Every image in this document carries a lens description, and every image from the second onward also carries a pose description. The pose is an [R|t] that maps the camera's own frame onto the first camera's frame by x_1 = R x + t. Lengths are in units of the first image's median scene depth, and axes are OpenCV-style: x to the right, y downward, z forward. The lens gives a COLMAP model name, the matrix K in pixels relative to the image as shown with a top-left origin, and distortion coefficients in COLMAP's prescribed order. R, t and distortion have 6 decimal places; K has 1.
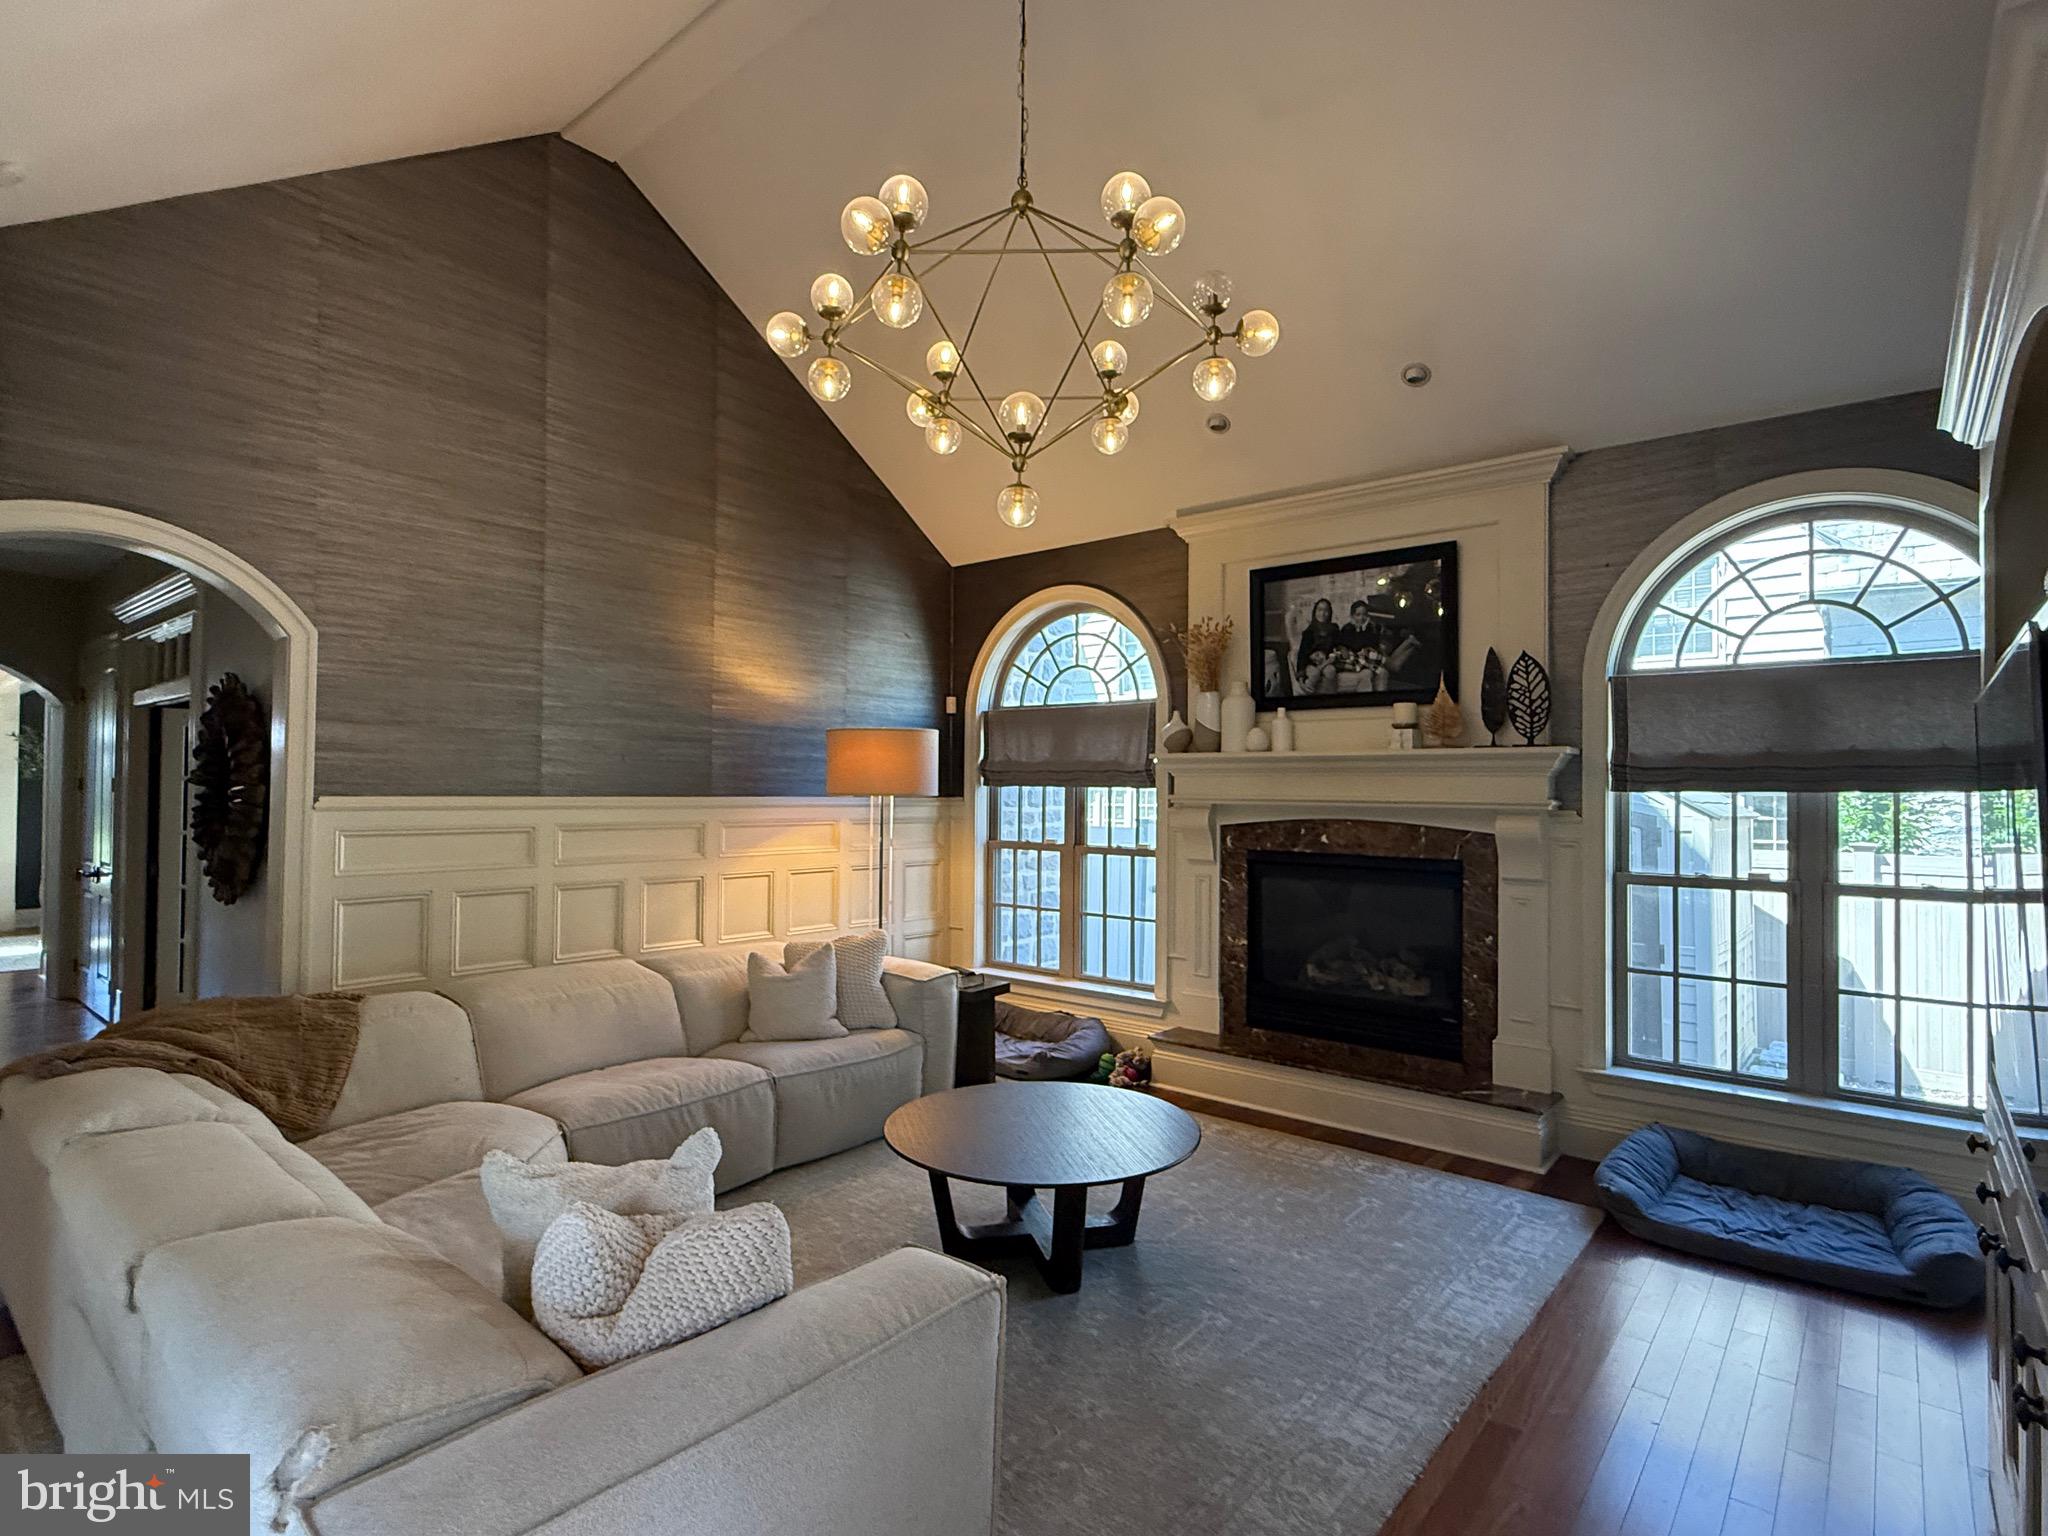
lens RADIAL K [[1038.7, 0, 1011.6], [0, 1038.7, 766.2], [0, 0, 1]] dist [-0.001774, -0.000557]
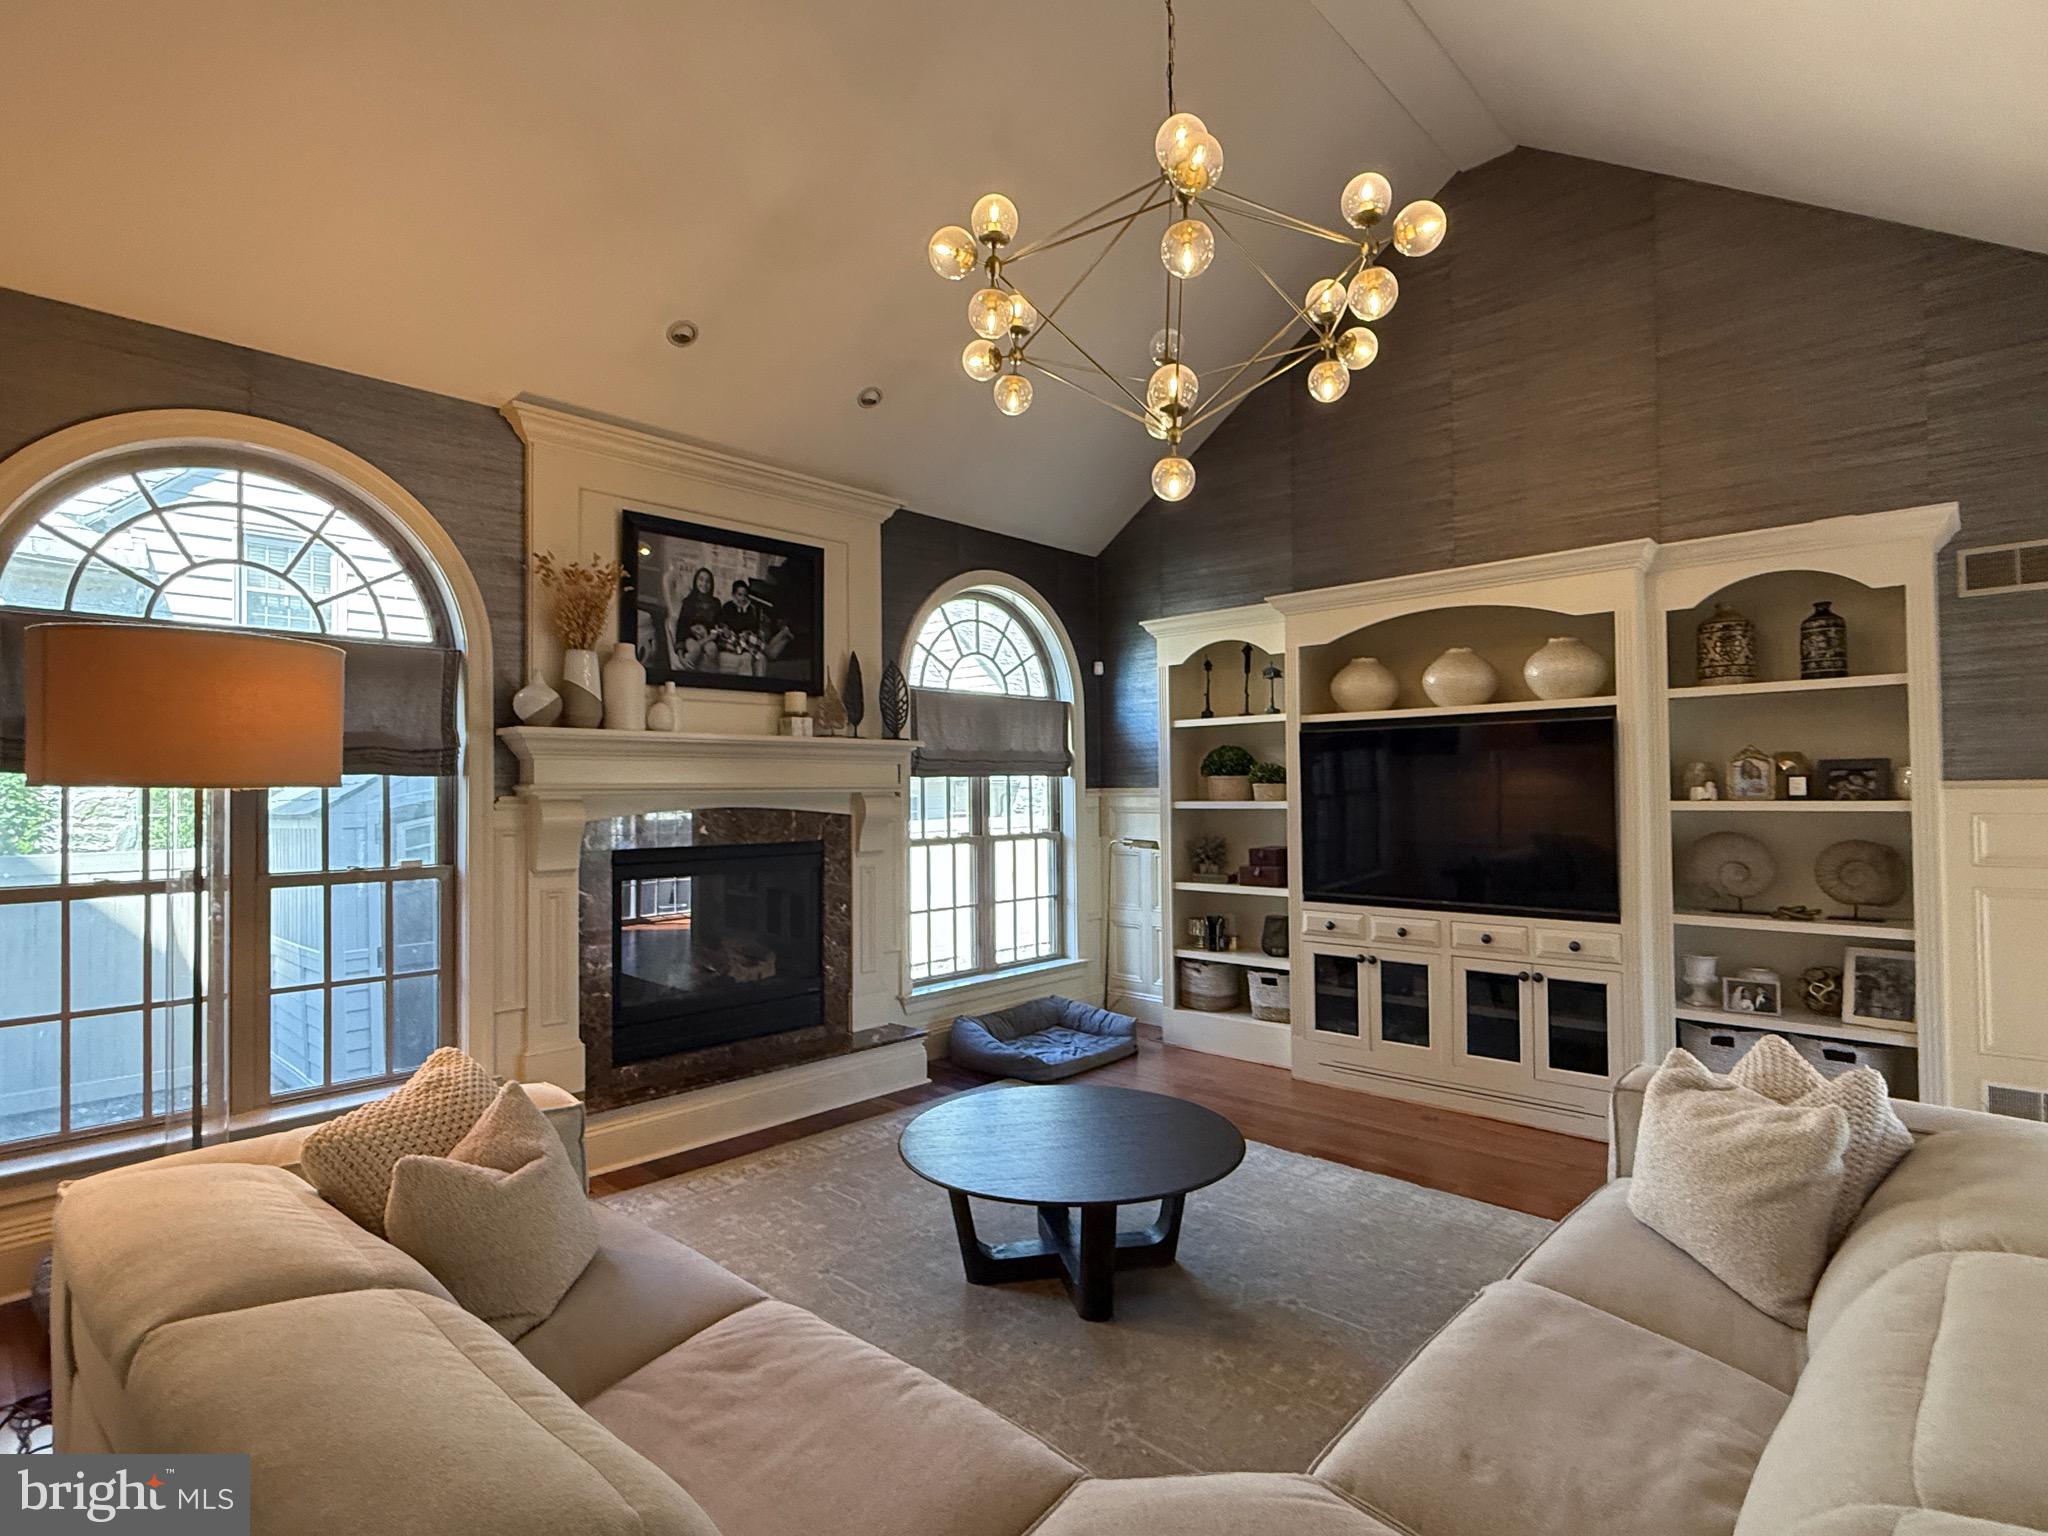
lens RADIAL K [[1038.7, 0, 1012.4], [0, 1038.7, 774.5], [0, 0, 1]] dist [-0.001774, -0.000557]
pose [[0.055233, 0.011228, 0.998410, -0.610315], [-0.005763, 0.999924, -0.010927, 0.029890], [-0.998457, -0.005150, 0.055294, 0.692066]]
